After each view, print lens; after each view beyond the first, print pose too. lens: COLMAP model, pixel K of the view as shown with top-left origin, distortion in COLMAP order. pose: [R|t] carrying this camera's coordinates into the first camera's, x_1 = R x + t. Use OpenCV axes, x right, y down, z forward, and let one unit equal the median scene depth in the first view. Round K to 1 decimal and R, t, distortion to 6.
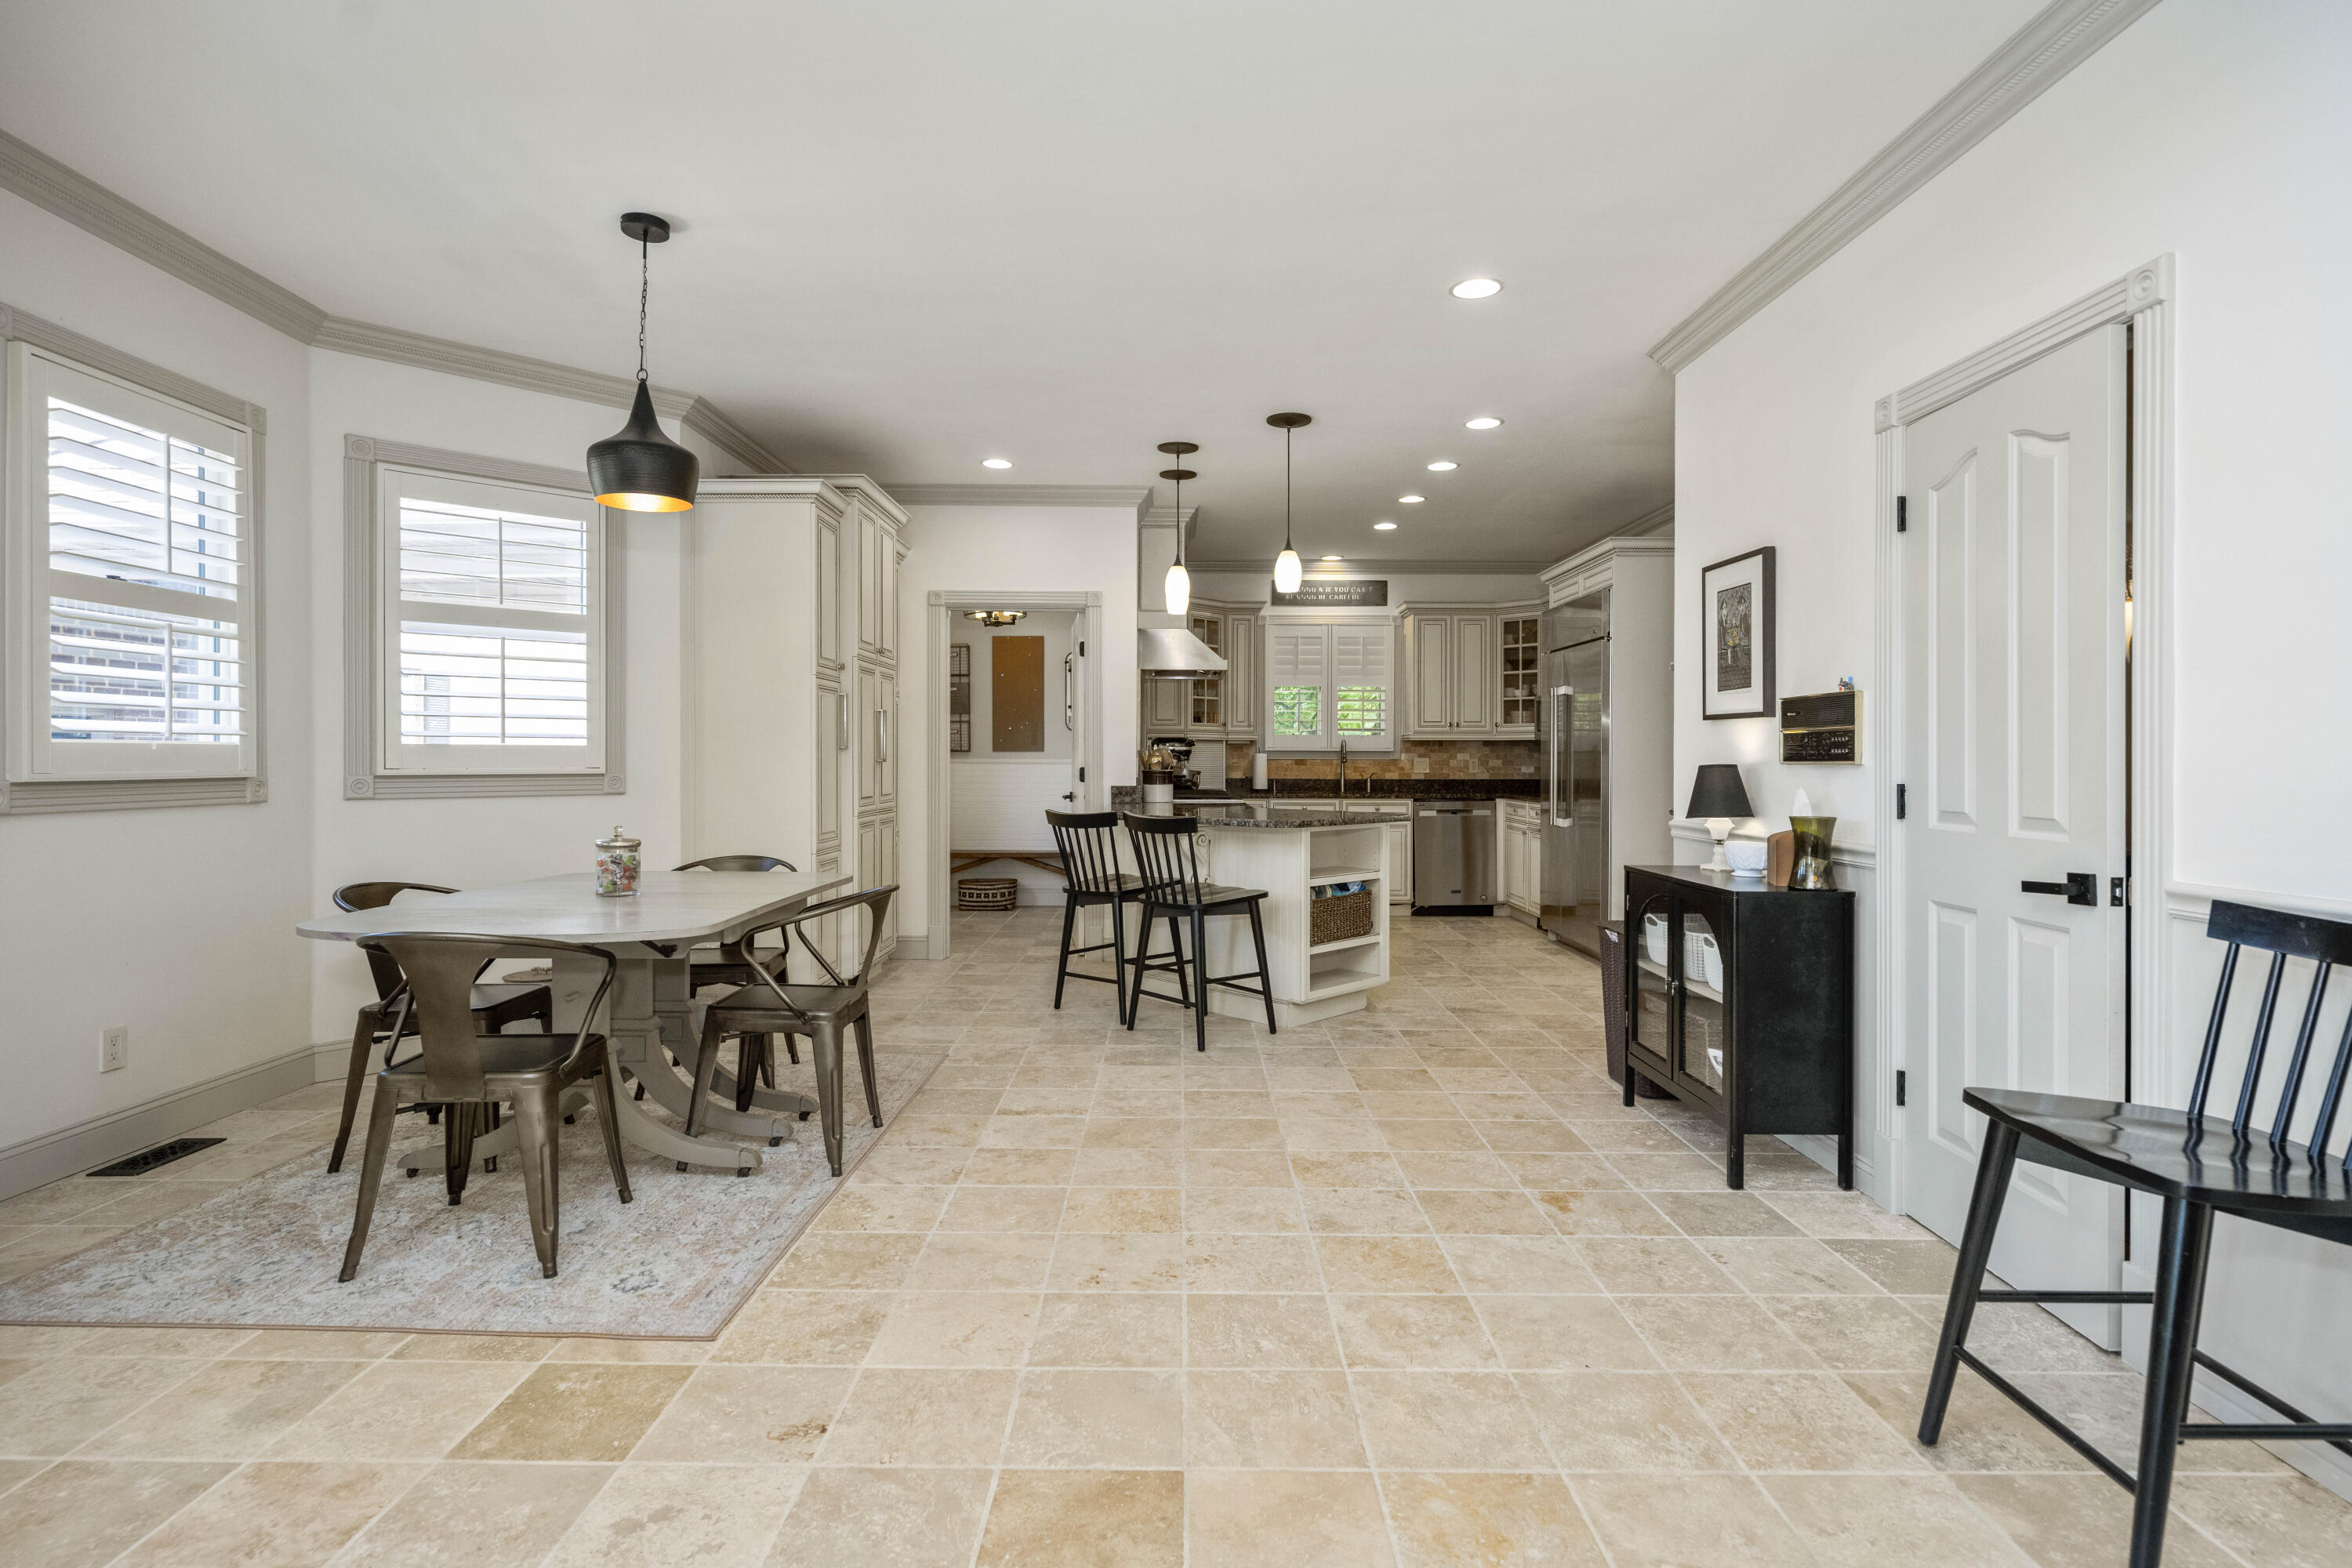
lens RADIAL K [[1153.2, 0, 1181.2], [0, 1153.2, 761.2], [0, 0, 1]] dist [-0.002137, -0.000962]
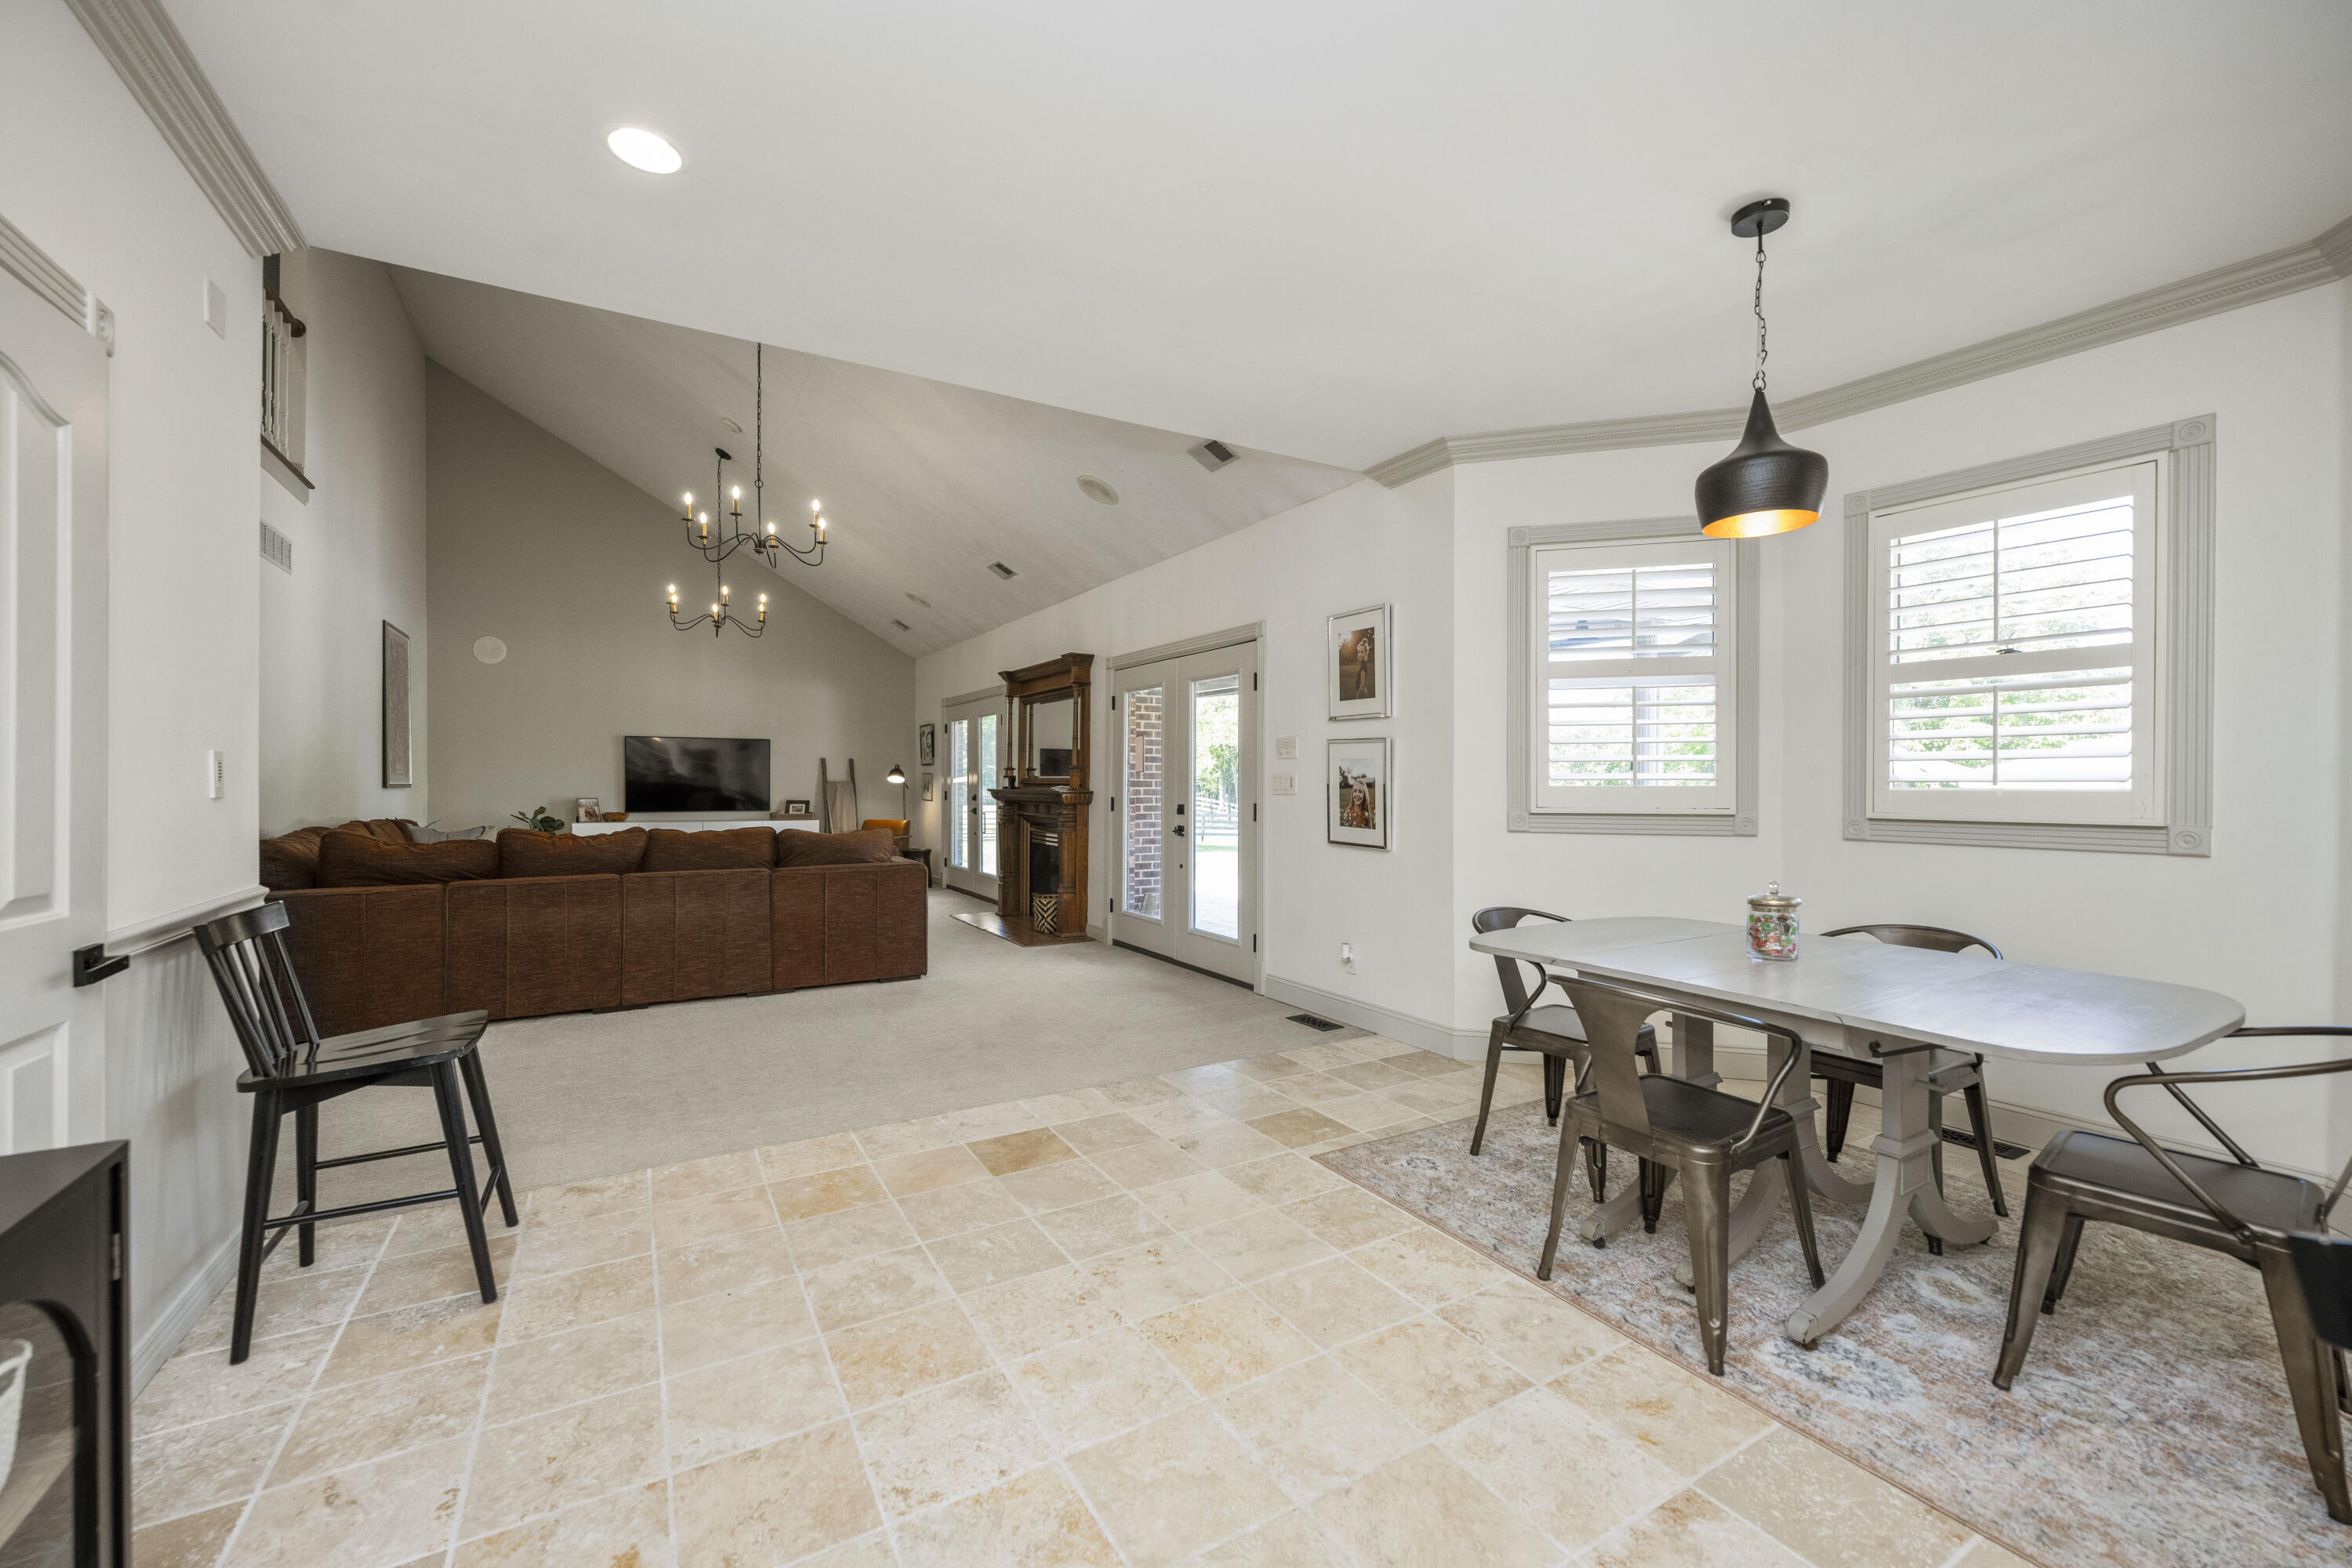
lens RADIAL K [[948.7, 0, 1171.6], [0, 948.7, 782.6], [0, 0, 1]] dist [-0.004877, 0.000832]
pose [[-0.867552, -0.001974, -0.497343, 0.264280], [-0.004034, 0.999987, 0.003067, -0.019756], [0.497331, 0.004668, -0.867548, 1.253557]]
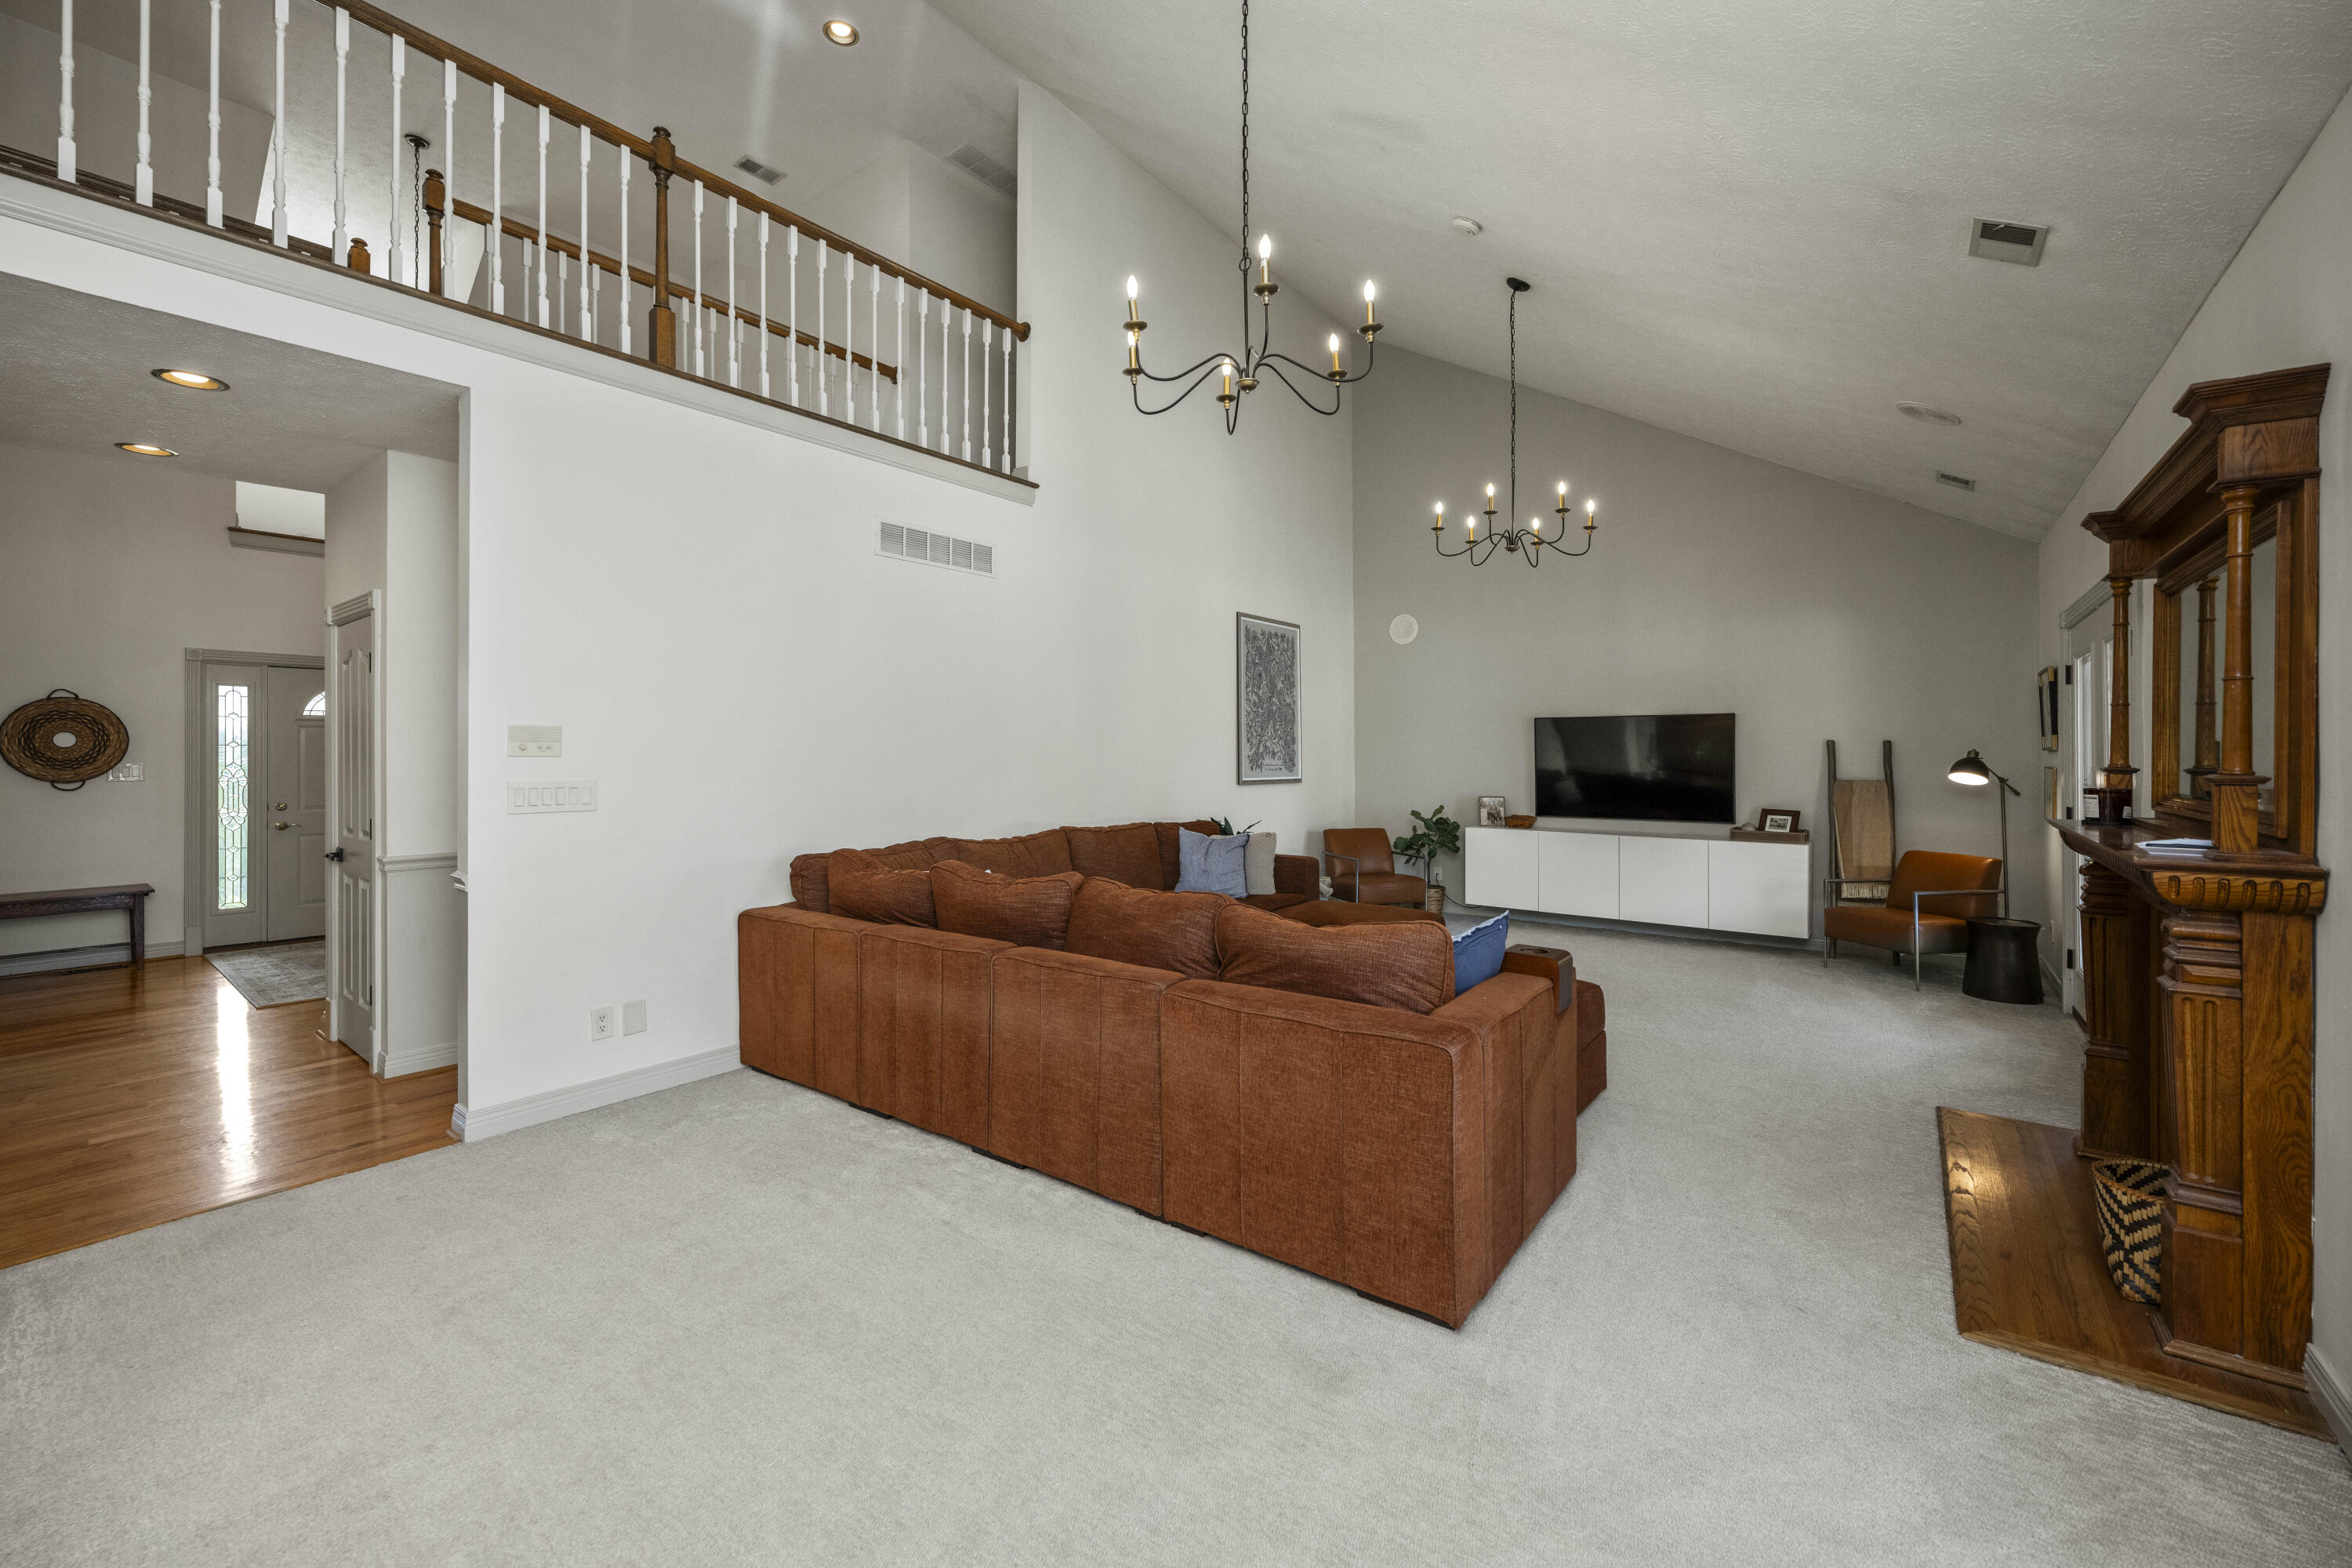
lens RADIAL K [[948.7, 0, 1164.0], [0, 948.7, 754.3], [0, 0, 1]] dist [-0.004877, 0.000832]
pose [[-0.785893, 0.001107, 0.618361, -0.375589], [0.001962, 0.999998, 0.000703, -0.060319], [-0.618359, 0.001766, -0.785894, 0.302340]]
